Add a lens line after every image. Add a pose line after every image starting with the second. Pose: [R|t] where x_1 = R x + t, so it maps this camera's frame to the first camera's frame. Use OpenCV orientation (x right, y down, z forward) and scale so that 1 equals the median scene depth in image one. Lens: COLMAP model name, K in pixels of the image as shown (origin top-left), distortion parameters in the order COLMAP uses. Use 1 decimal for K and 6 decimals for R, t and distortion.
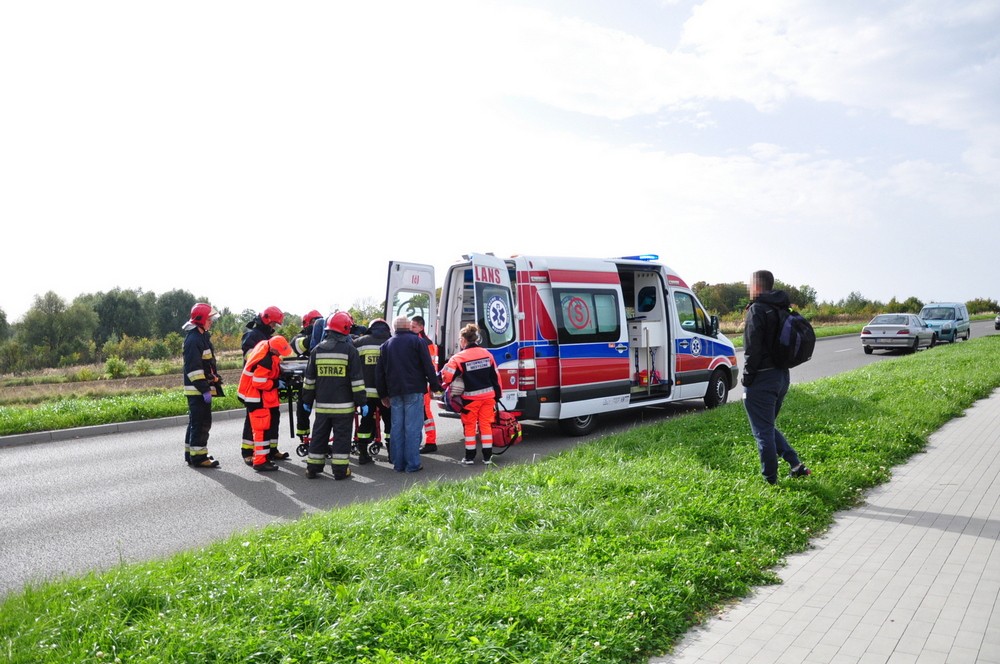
lens RADIAL K [[813.0, 0, 504.8], [0, 813.0, 338.7], [0, 0, 1]] dist [-0.139633, 0.144107]
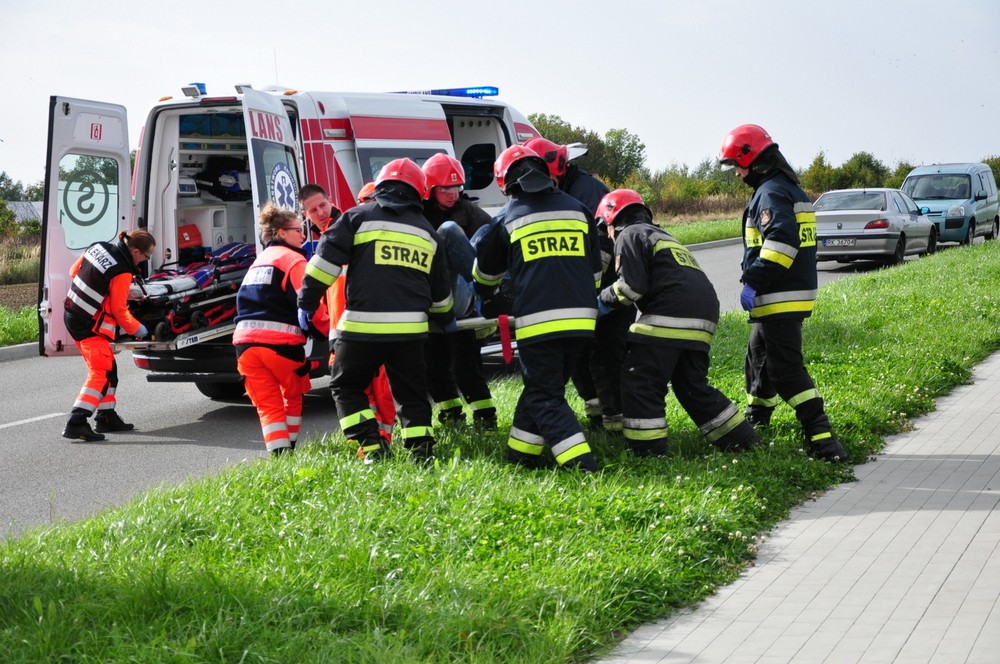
lens RADIAL K [[2004.7, 0, 500.0], [0, 2004.7, 332.0], [0, 0, 1]] dist [0.405826, 0.191291]
pose [[0.954546, -0.032502, 0.296285, -0.257524], [0.022803, 0.999087, 0.036135, 0.017693], [-0.297189, -0.027736, 0.954416, -0.384551]]
